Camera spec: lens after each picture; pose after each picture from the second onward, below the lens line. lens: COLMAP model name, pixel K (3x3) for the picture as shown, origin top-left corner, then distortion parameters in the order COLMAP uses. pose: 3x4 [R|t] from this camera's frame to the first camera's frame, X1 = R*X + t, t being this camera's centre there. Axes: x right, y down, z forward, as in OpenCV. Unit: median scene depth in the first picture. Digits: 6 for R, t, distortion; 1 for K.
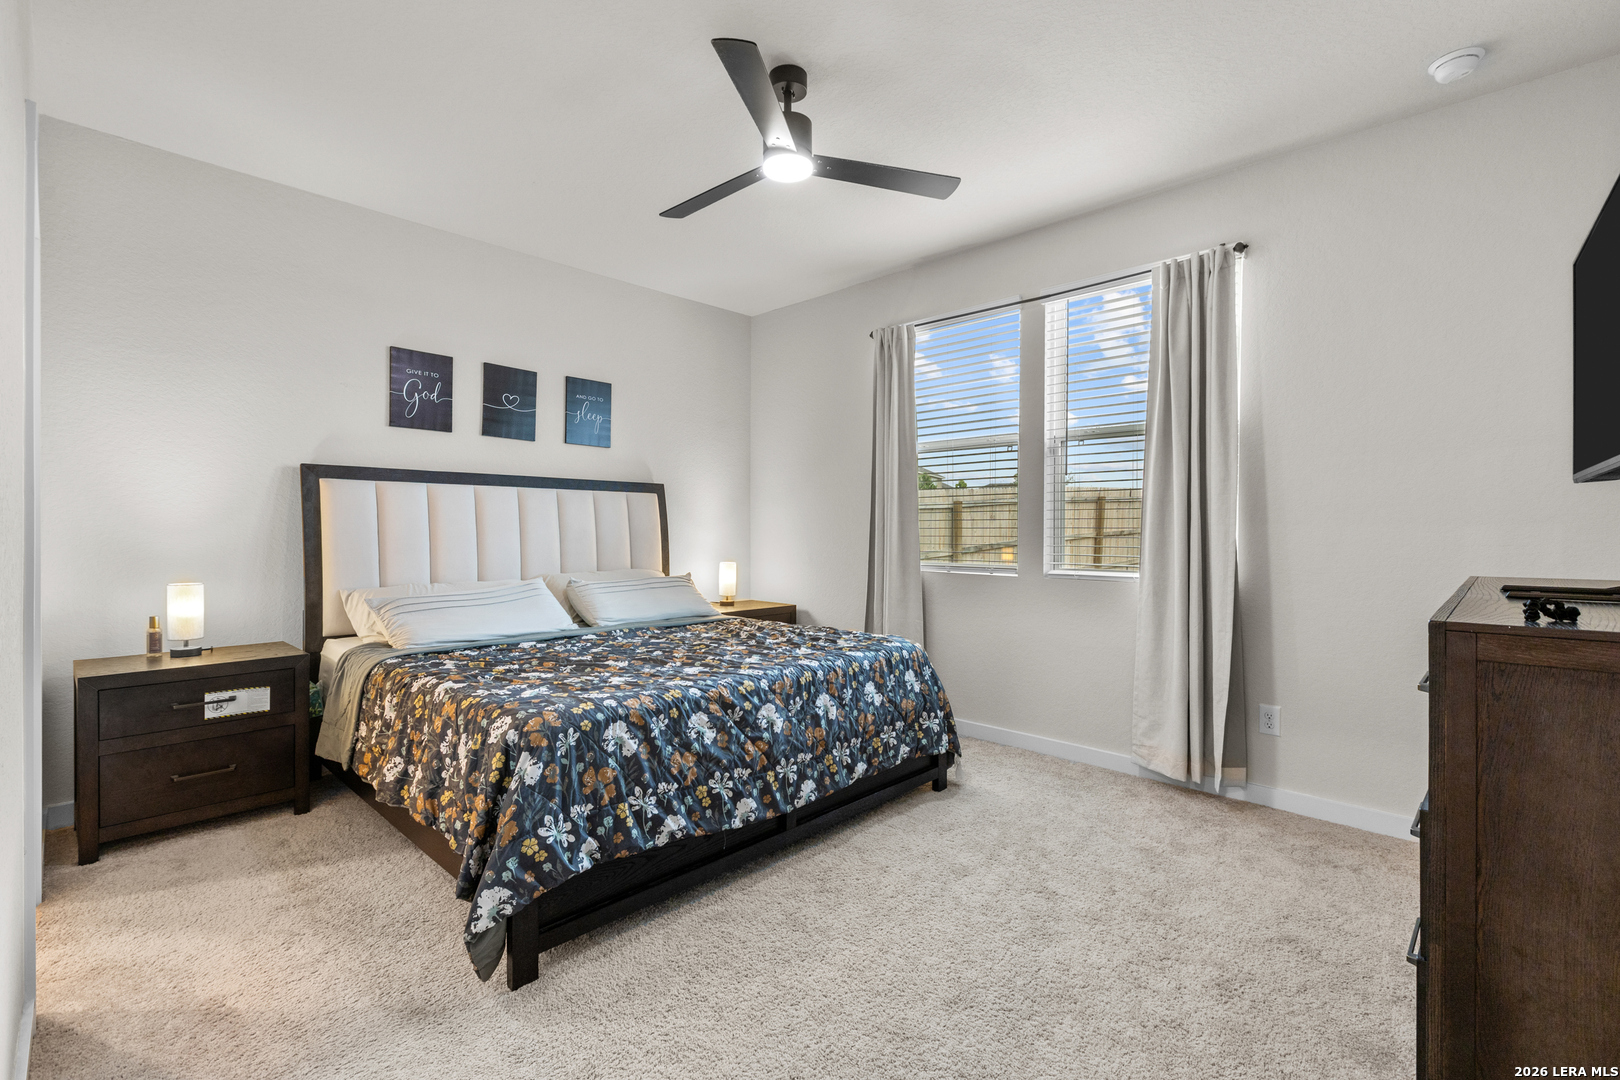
lens RADIAL K [[713.2, 0, 768.0], [0, 713.2, 540.9], [0, 0, 1]] dist [0.000753, 0.000292]
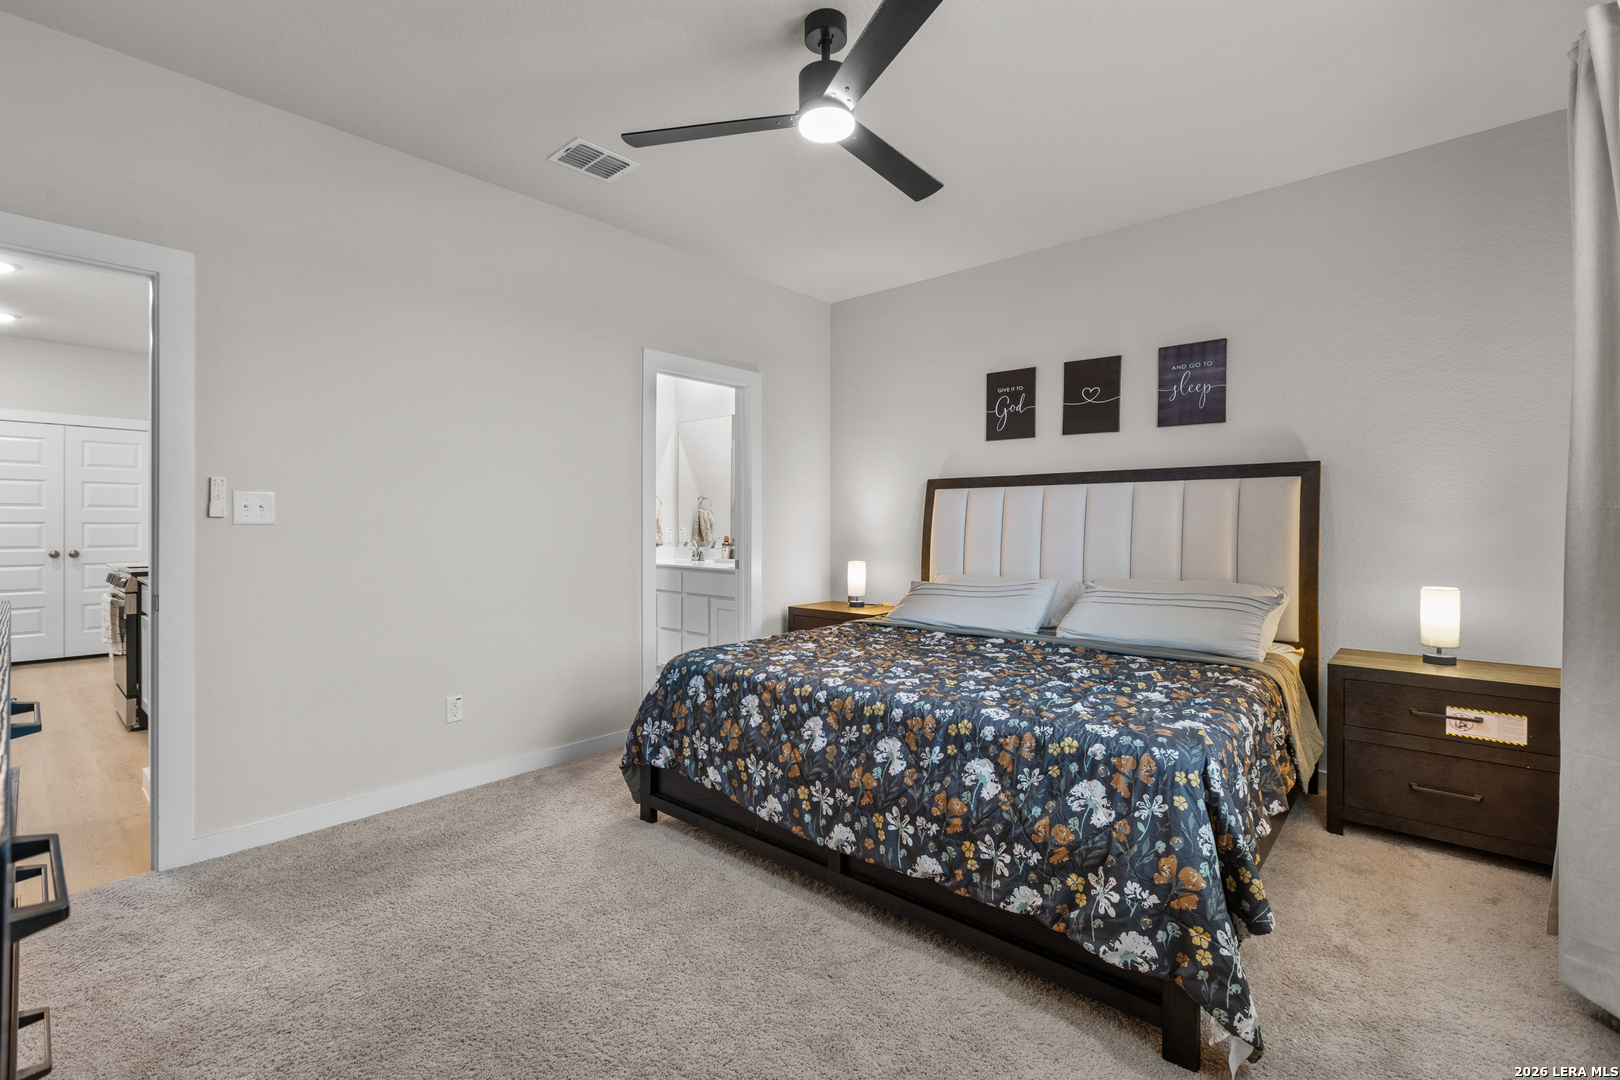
lens RADIAL K [[716.6, 0, 805.1], [0, 716.6, 528.9], [0, 0, 1]] dist [-0.002083, 0.000220]
pose [[0.073175, -0.000395, -0.997319, 0.639394], [-0.019531, 0.999808, -0.001829, -0.008685], [0.997128, 0.019613, 0.073153, 0.631400]]
